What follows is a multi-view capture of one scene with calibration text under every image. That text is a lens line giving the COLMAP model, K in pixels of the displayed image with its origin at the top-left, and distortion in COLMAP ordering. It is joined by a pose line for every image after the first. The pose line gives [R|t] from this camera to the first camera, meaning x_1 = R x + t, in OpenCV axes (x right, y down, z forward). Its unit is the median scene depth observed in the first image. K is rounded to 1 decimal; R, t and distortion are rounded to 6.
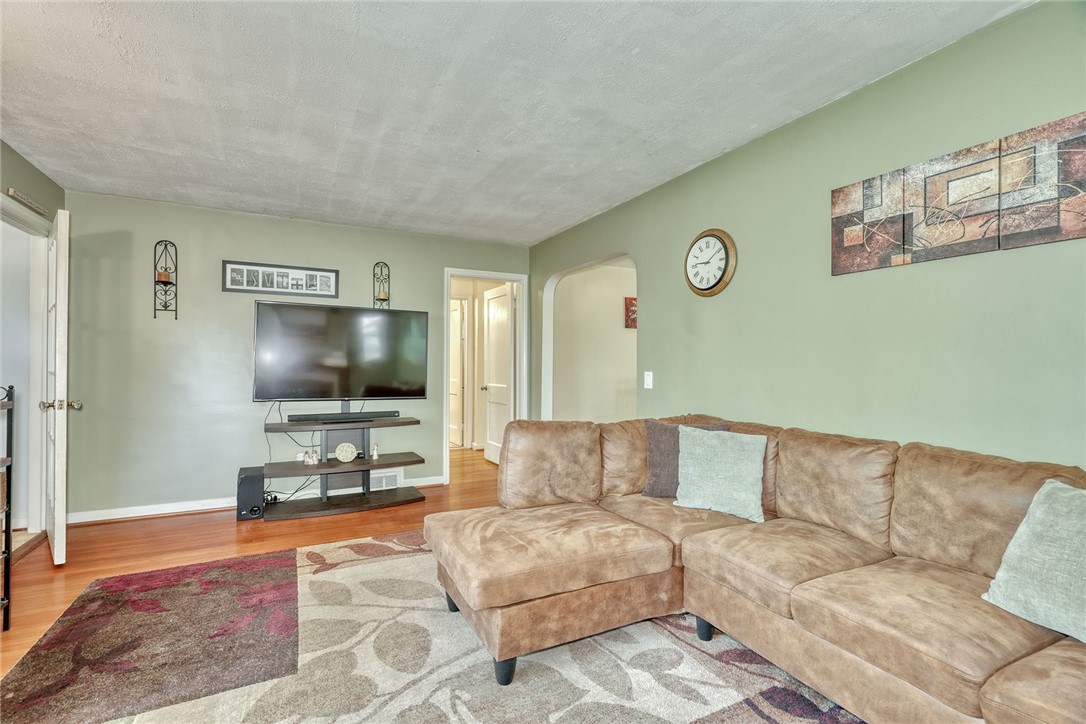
lens RADIAL K [[492.8, 0, 543.0], [0, 492.8, 362.0], [0, 0, 1]] dist [-0.001205, 0.000971]
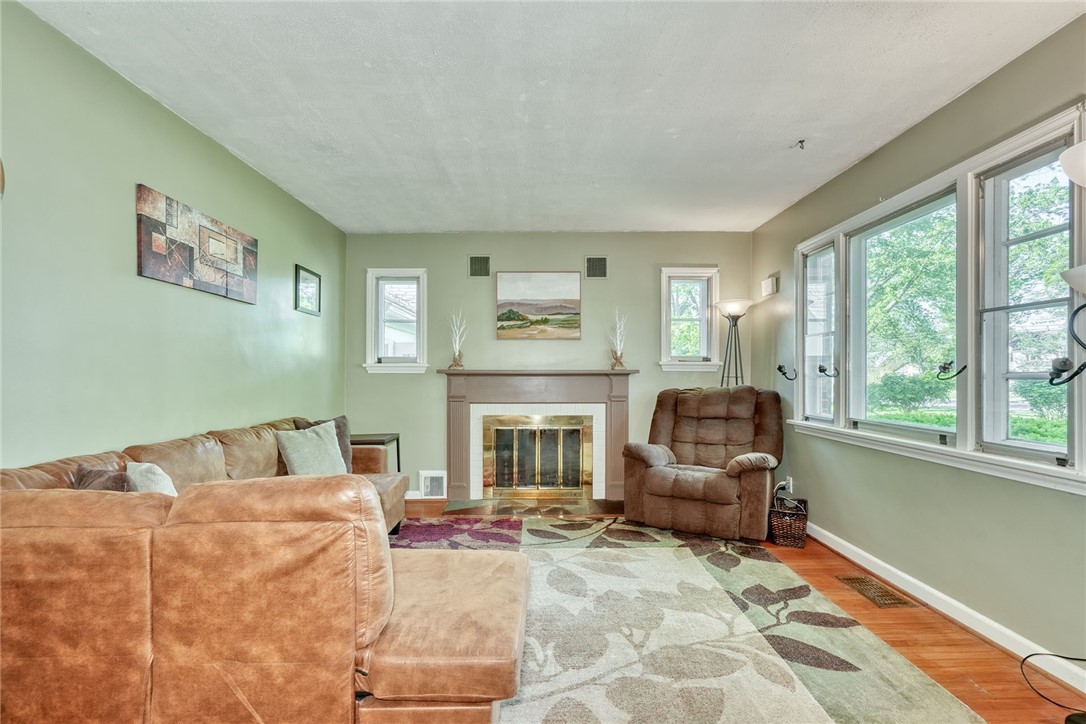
lens RADIAL K [[505.6, 0, 542.5], [0, 505.6, 372.1], [0, 0, 1]] dist [-0.001213, 0.000587]
pose [[-0.888664, -0.000732, 0.458558, -0.500478], [-0.002549, 0.999991, -0.003344, 0.008364], [-0.458552, -0.004141, -0.888658, 1.425564]]
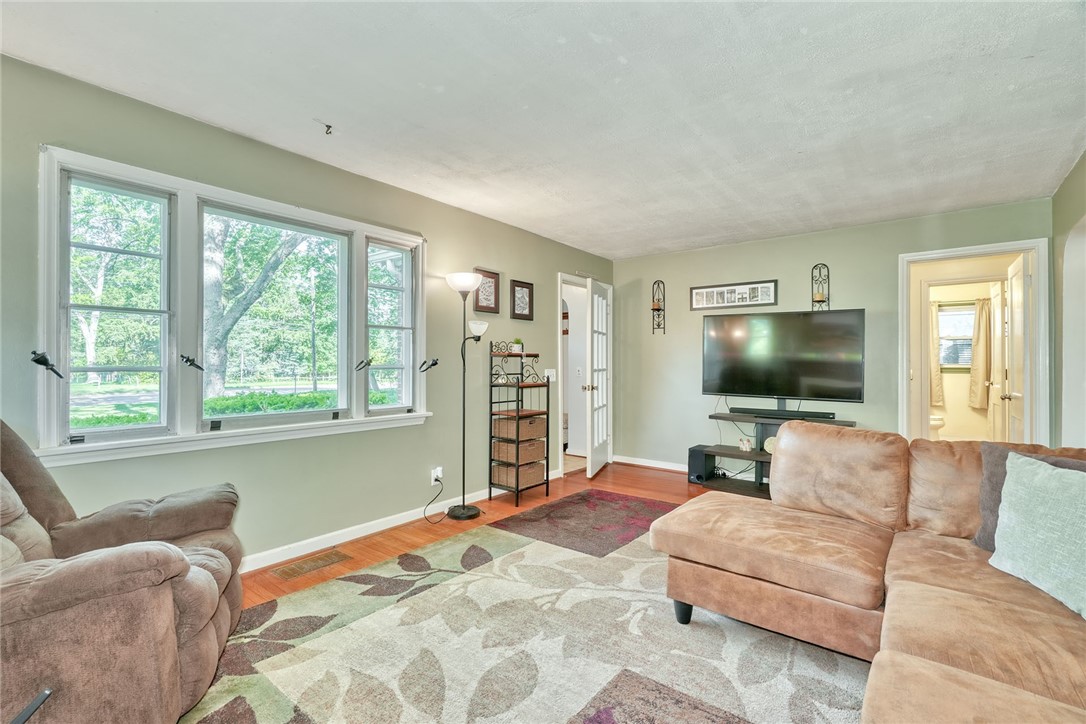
lens RADIAL K [[500.6, 0, 543.0], [0, 500.6, 362.0], [0, 0, 1]] dist [-0.005071, -0.000161]
pose [[0.410475, -0.006563, -0.911848, 0.681442], [0.002463, 0.999978, -0.006088, 0.004408], [0.911869, 0.000253, 0.410482, 0.123976]]
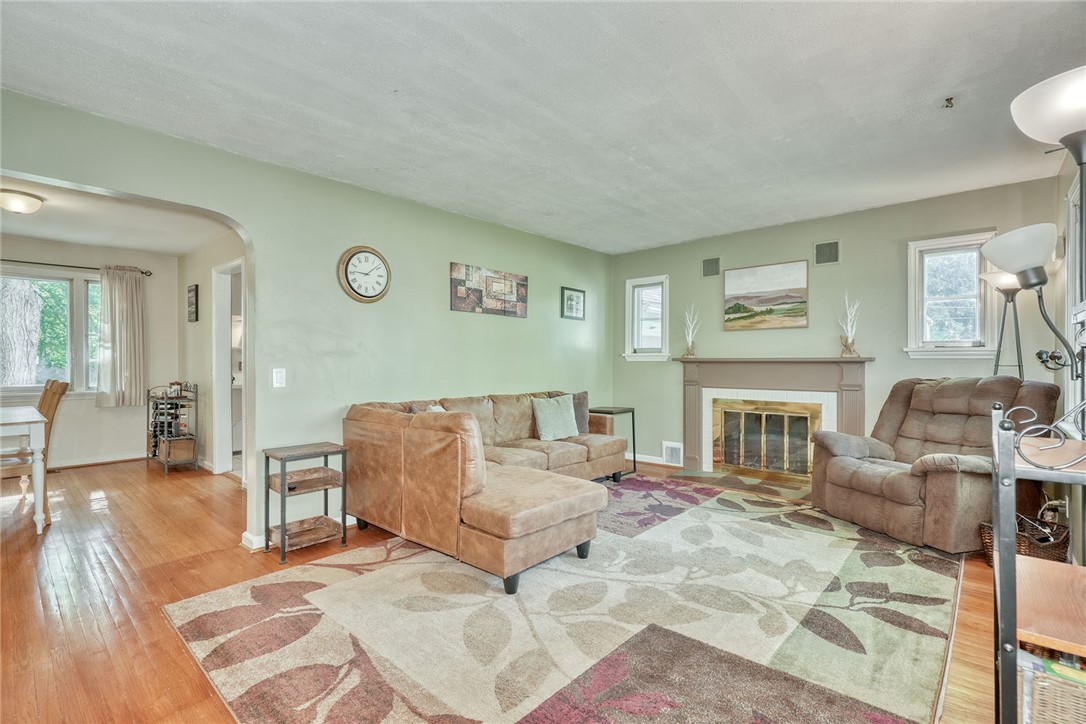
lens RADIAL K [[487.9, 0, 547.0], [0, 487.9, 359.2], [0, 0, 1]] dist [0.000741, 0.000557]
pose [[-0.354581, 0.003187, 0.935020, -1.125285], [-0.002107, 0.999989, -0.004207, 0.008688], [-0.935023, -0.003462, -0.354570, 1.237952]]
